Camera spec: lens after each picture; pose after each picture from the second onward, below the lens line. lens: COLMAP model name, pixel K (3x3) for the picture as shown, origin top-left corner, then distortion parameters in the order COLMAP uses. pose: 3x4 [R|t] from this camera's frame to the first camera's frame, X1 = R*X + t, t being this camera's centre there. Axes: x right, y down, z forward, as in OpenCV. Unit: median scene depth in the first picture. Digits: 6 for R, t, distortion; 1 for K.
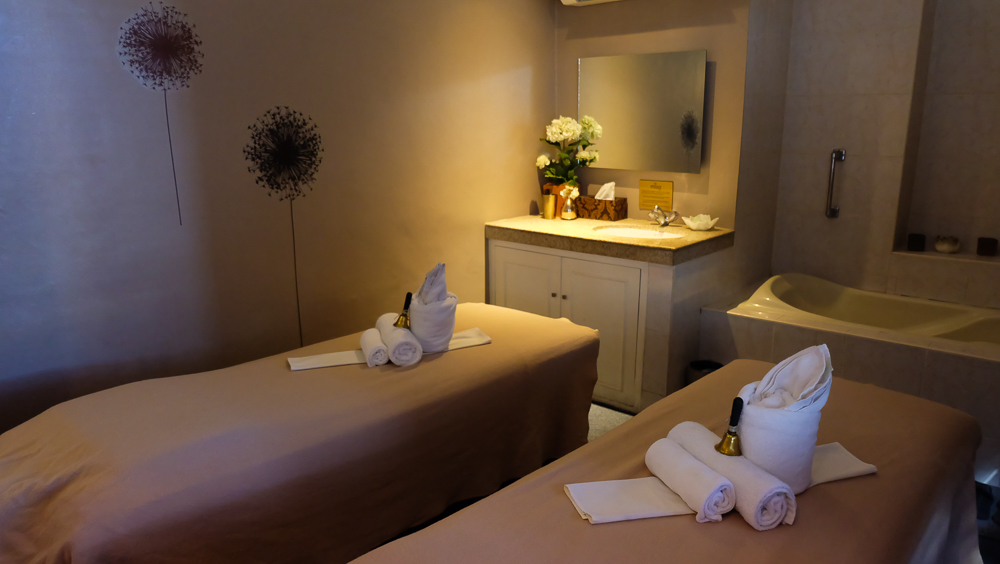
lens RADIAL K [[683.9, 0, 500.1], [0, 683.9, 283.6], [0, 0, 1]] dist [-0.048533, 0.051028]
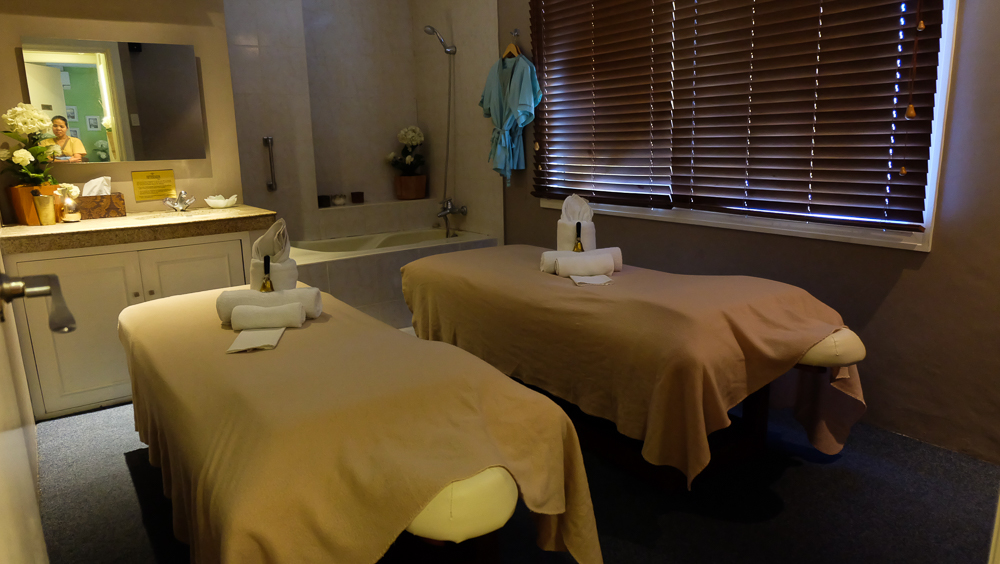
lens RADIAL K [[683.9, 0, 500.3], [0, 683.9, 283.2], [0, 0, 1]] dist [-0.048533, 0.051028]
pose [[0.222457, -0.196870, 0.954859, -0.665457], [0.254966, 0.957063, 0.137924, 0.001250], [-0.941013, 0.212774, 0.263100, 0.296690]]
